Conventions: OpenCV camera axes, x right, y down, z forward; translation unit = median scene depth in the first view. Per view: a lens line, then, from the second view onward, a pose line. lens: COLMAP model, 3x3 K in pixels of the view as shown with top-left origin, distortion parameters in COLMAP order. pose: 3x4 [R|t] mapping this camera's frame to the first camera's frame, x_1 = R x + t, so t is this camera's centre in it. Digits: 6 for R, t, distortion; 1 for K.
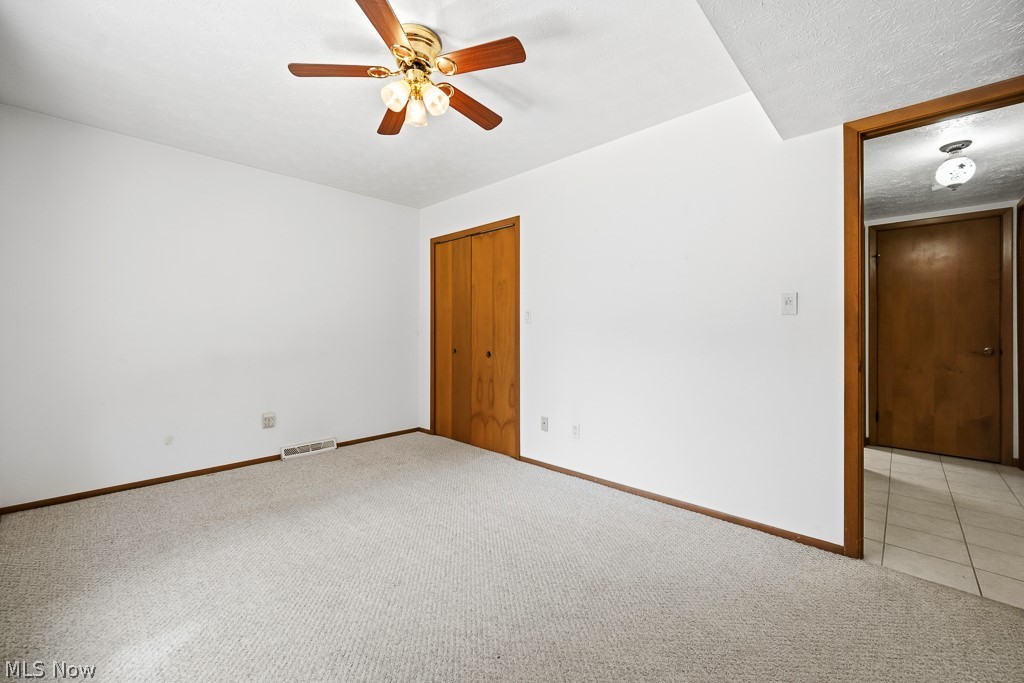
lens RADIAL K [[406.8, 0, 513.7], [0, 406.8, 337.2], [0, 0, 1]] dist [-0.002536, -0.000603]
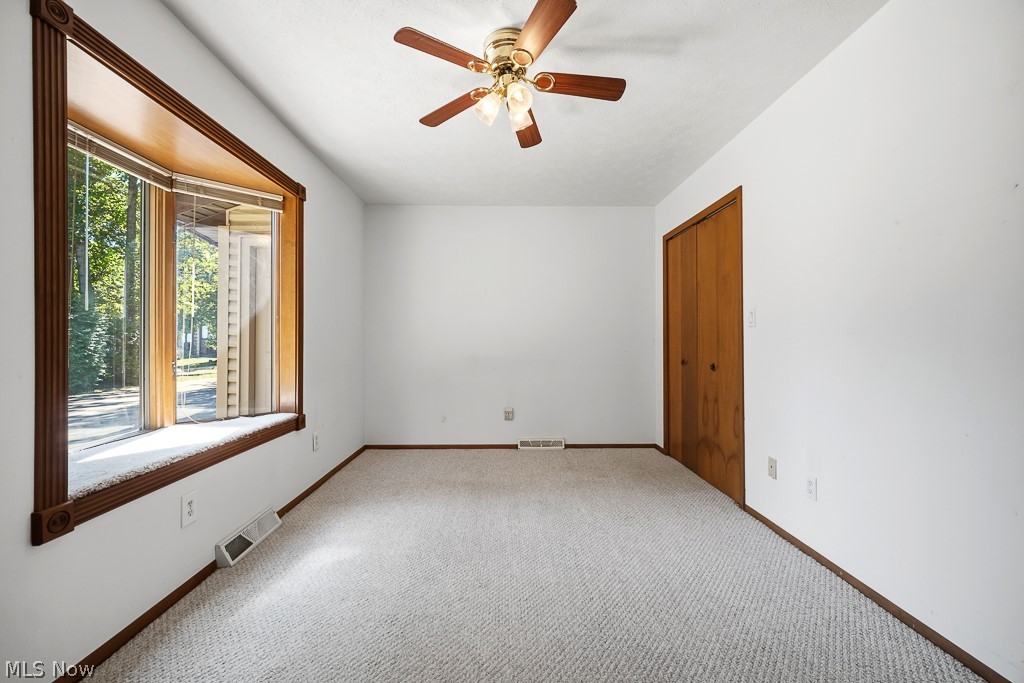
lens RADIAL K [[406.8, 0, 515.4], [0, 406.8, 341.6], [0, 0, 1]] dist [-0.002536, -0.000603]
pose [[0.704955, 0.001744, -0.709250, 0.250899], [-0.007533, 0.999959, -0.005028, -0.001577], [0.709212, 0.008888, 0.704939, 0.168138]]
